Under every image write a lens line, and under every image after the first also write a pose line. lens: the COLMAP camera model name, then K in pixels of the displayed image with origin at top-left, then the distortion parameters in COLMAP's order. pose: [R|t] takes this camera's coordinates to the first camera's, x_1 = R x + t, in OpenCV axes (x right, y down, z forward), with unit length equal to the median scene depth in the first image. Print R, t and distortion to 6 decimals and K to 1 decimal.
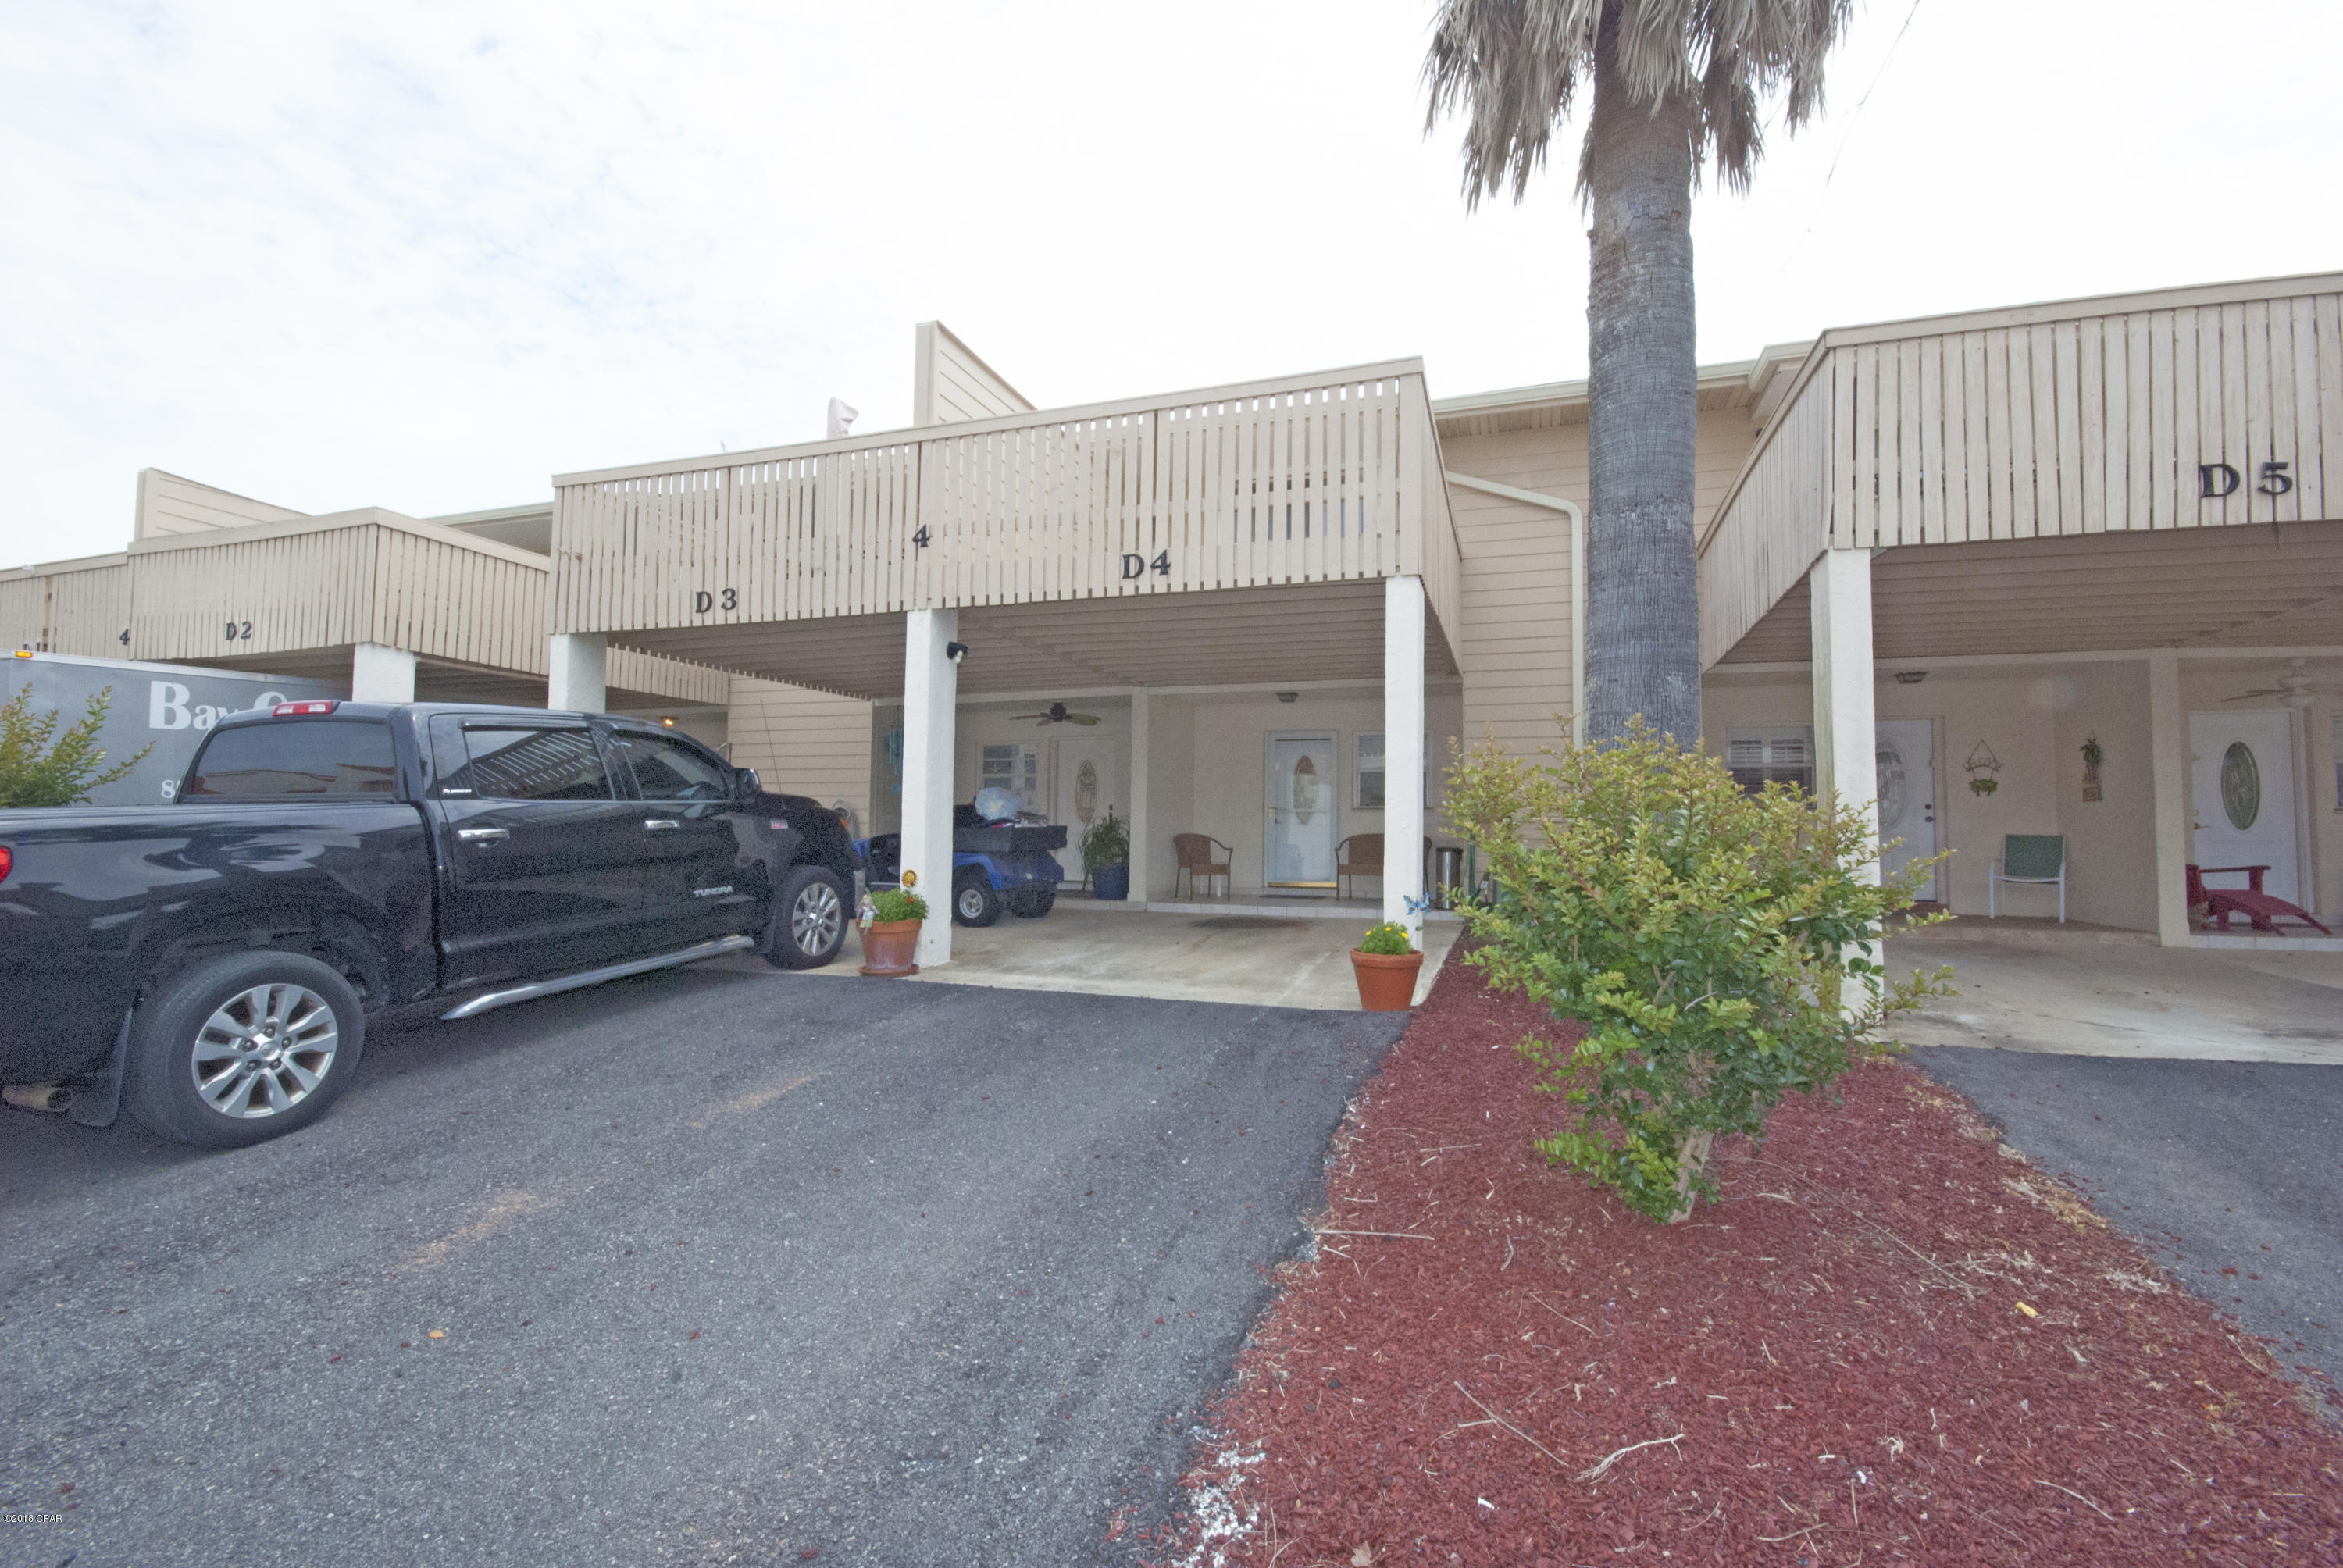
lens RADIAL K [[1031.3, 0, 1164.4], [0, 1031.3, 788.8], [0, 0, 1]] dist [0.000544, -0.004660]
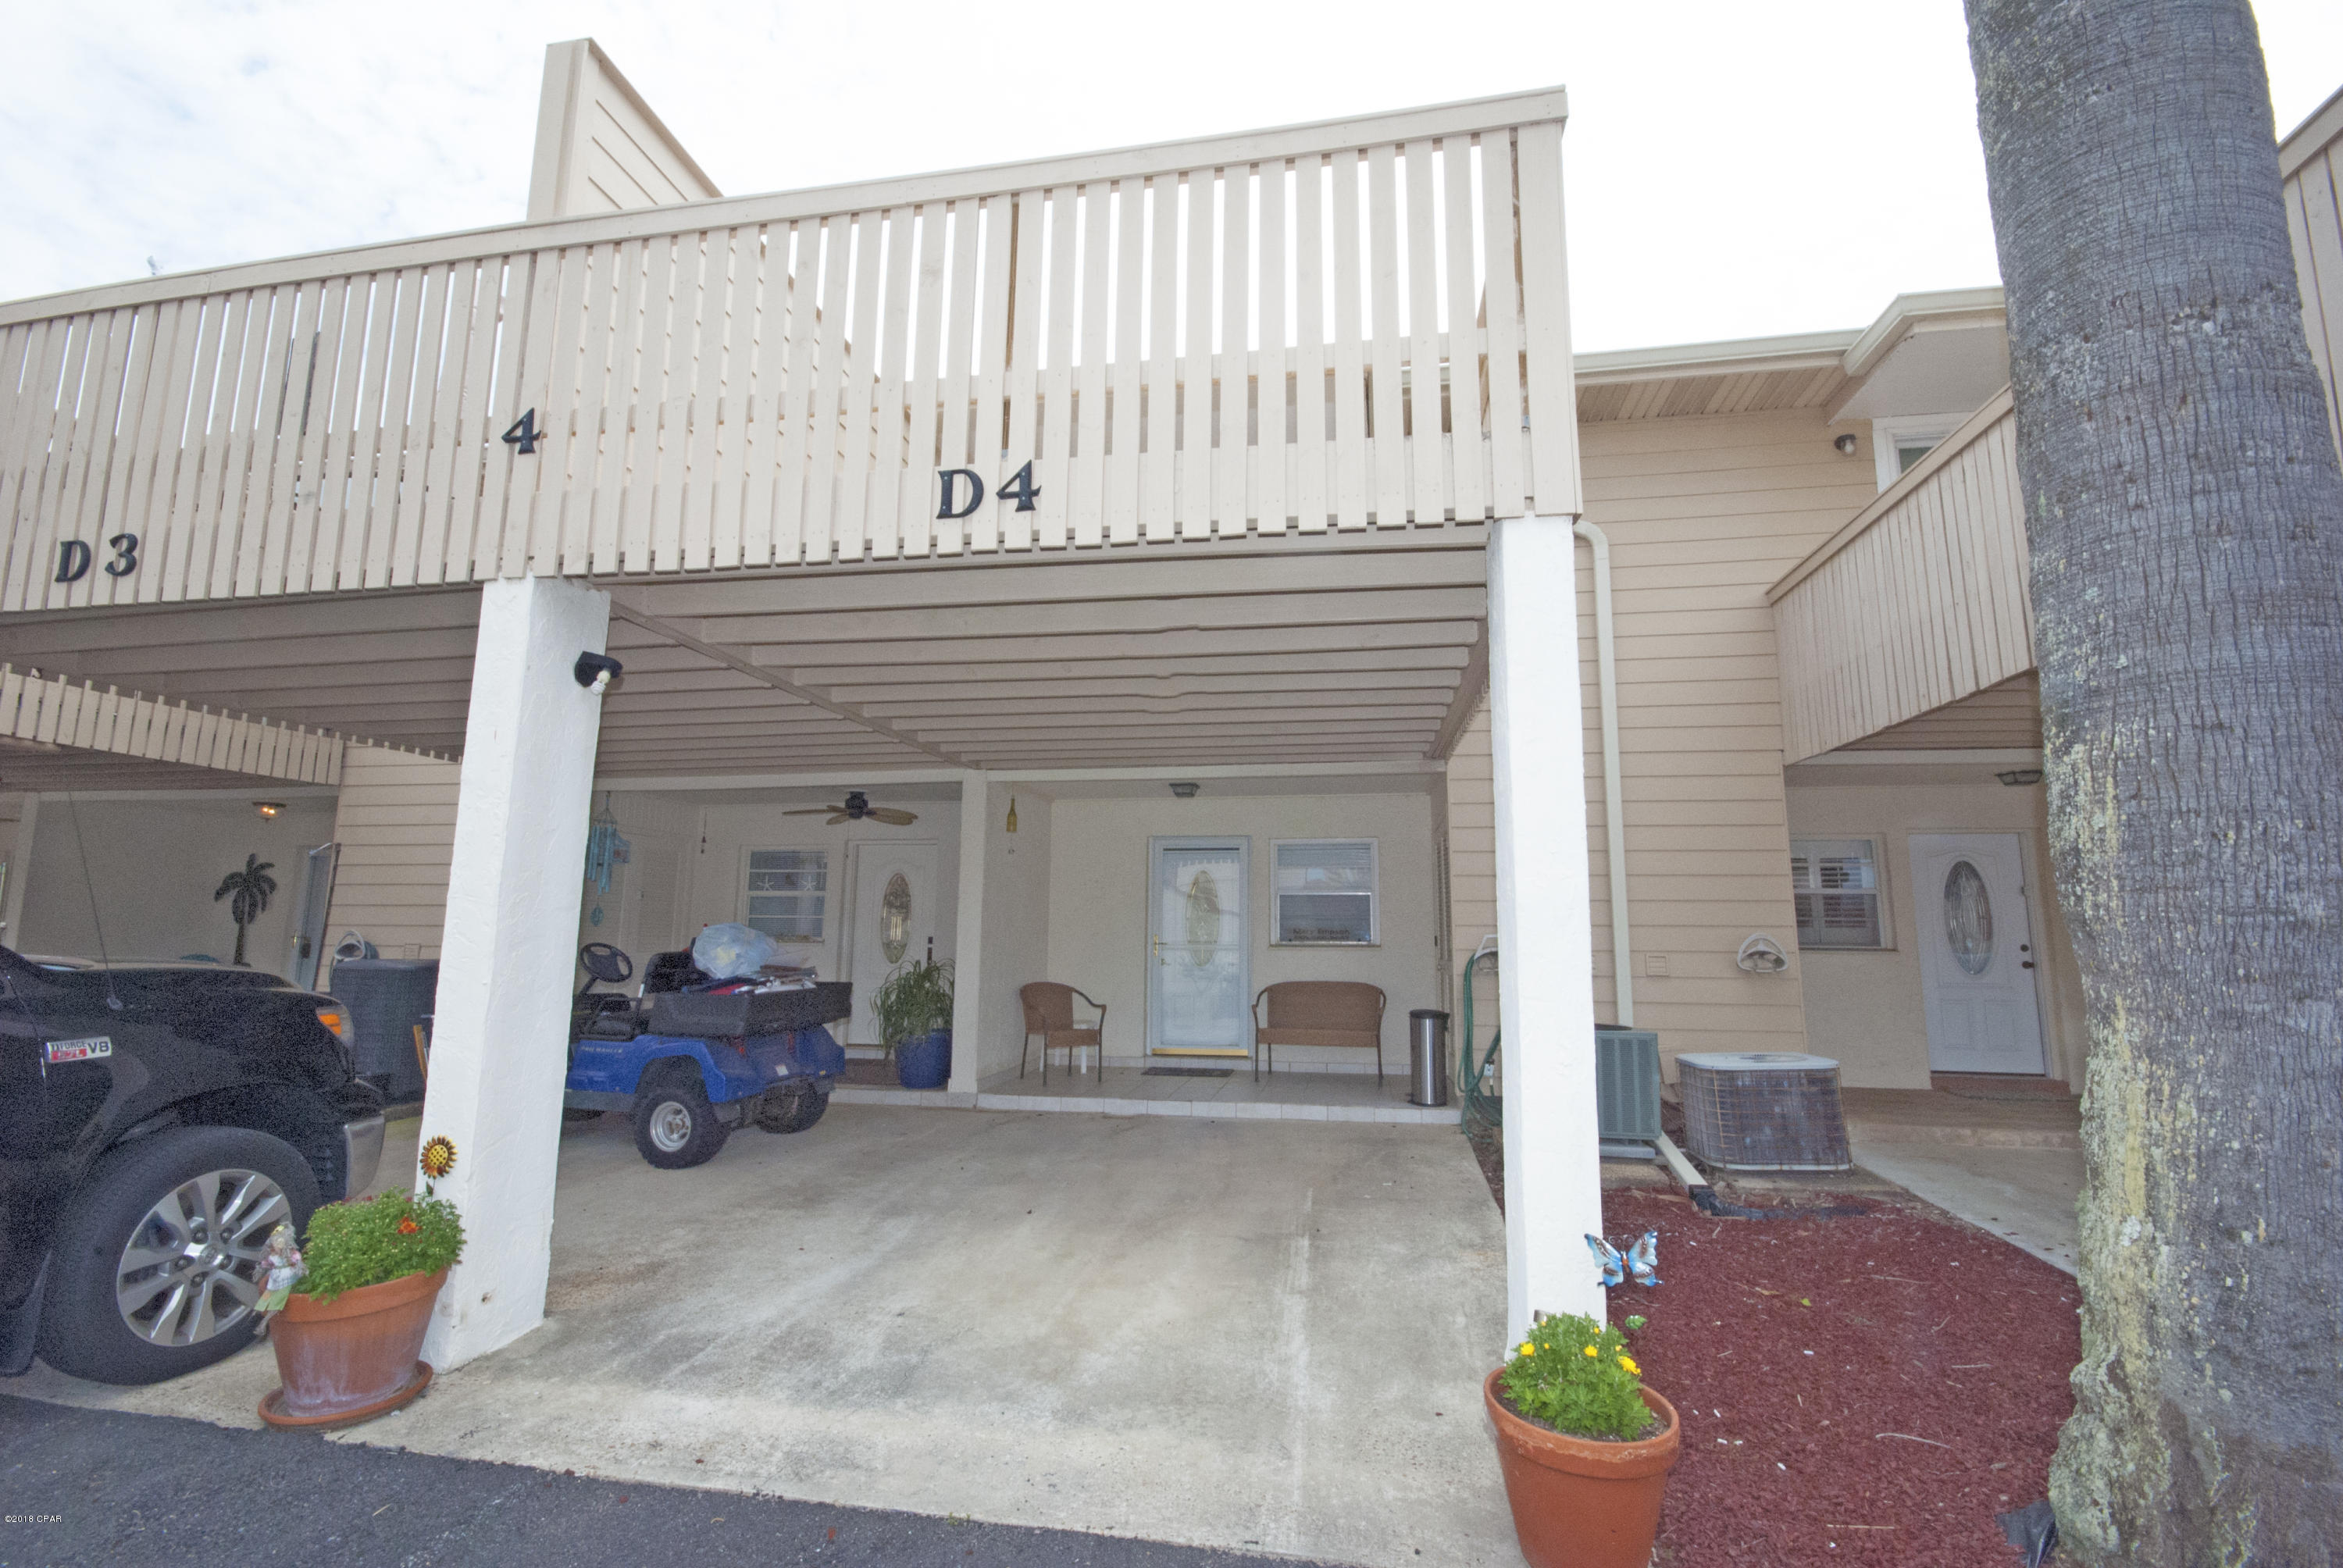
lens RADIAL K [[1031.3, 0, 1173.4], [0, 1031.3, 800.8], [0, 0, 1]] dist [0.000544, -0.004660]
pose [[0.986367, 0.019288, 0.163425, -0.007136], [-0.004787, 0.996050, -0.088662, -0.027068], [-0.164489, 0.086671, 0.982564, 0.451907]]
